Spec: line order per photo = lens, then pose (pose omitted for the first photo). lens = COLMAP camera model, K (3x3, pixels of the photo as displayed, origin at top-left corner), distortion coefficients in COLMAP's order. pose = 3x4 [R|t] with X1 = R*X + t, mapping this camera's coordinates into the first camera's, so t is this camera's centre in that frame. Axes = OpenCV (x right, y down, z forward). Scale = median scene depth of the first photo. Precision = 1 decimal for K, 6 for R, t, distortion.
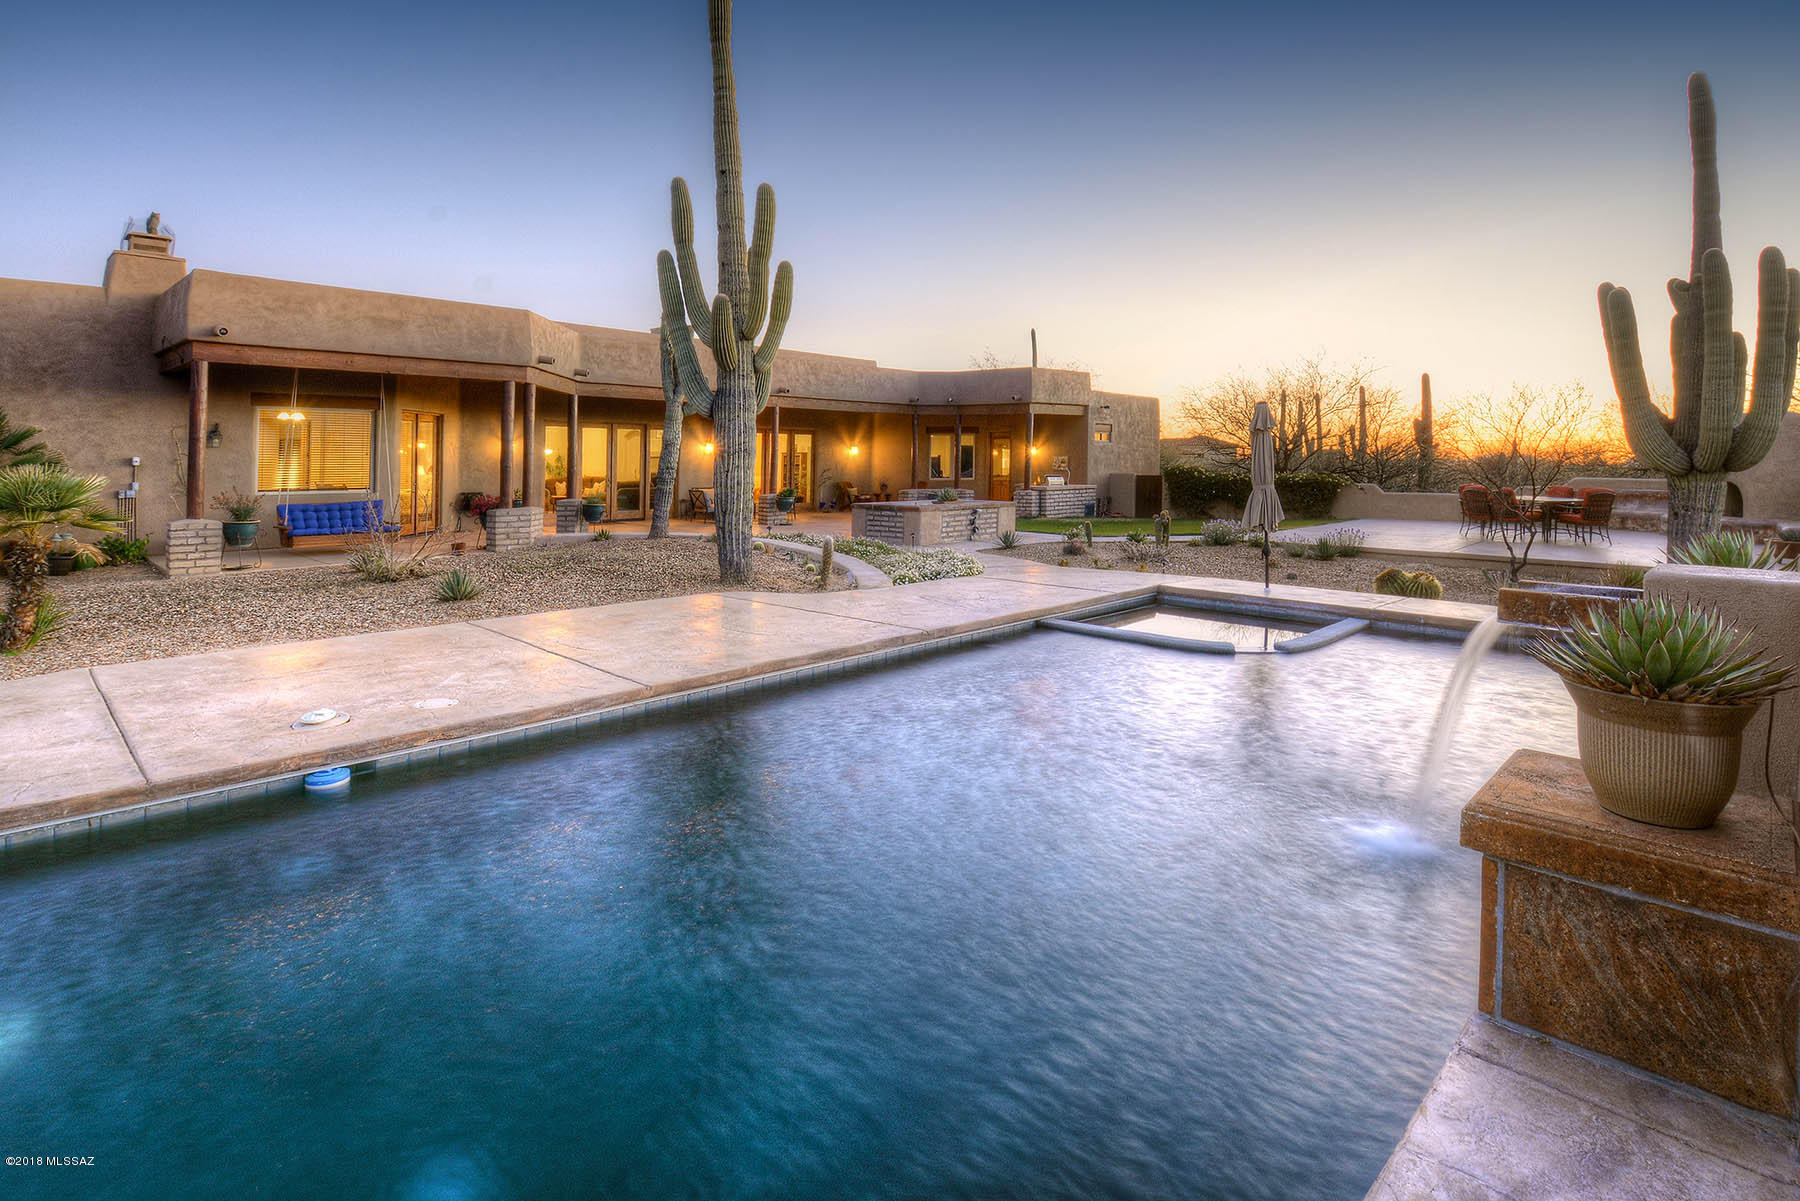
lens RADIAL K [[895.4, 0, 900.0], [0, 895.4, 600.5], [0, 0, 1]] dist [-0.001842, -0.000346]
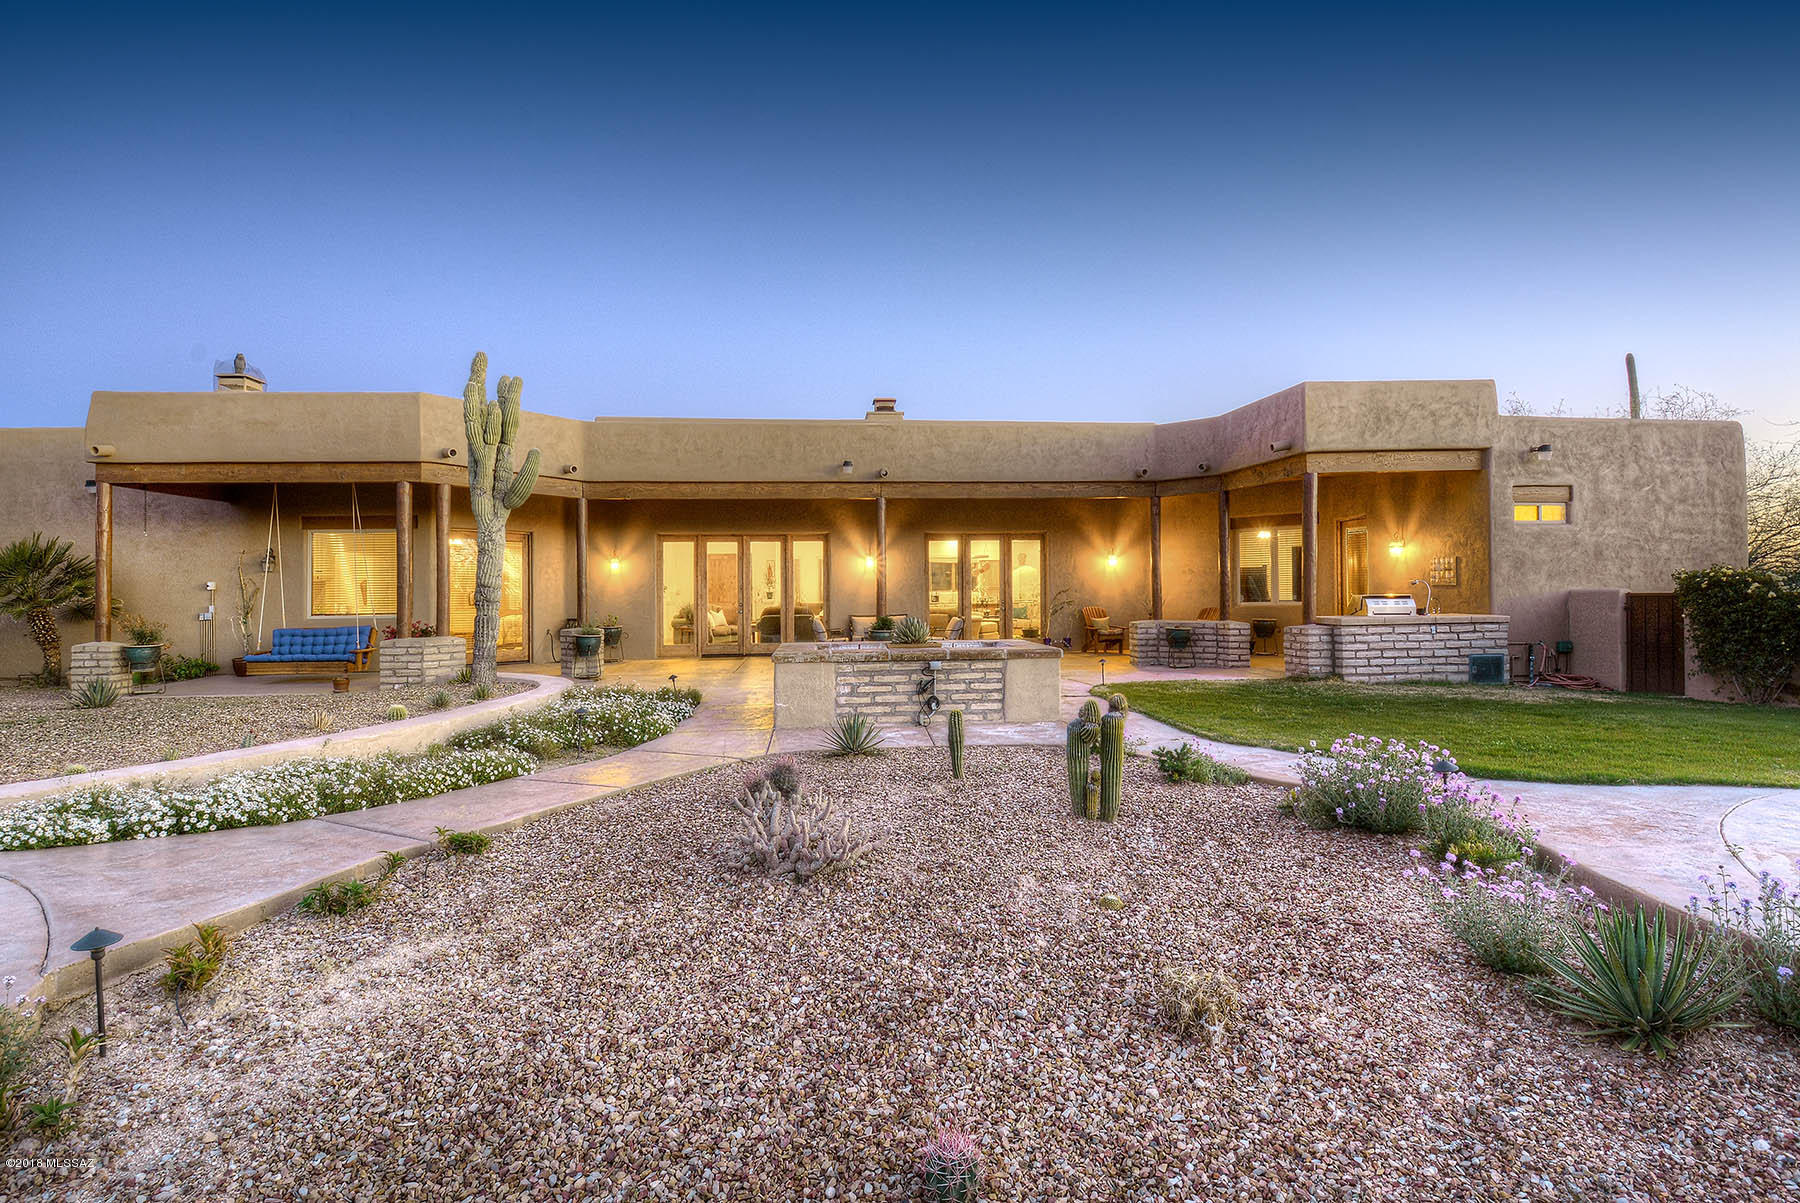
lens RADIAL K [[895.0, 0, 900.3], [0, 895.0, 646.8], [0, 0, 1]] dist [0.010127, 0.000069]
pose [[0.754700, 0.030170, -0.655376, 0.306649], [-0.089482, 0.994341, -0.057270, -0.062308], [0.649939, 0.101866, 0.753129, 0.478597]]
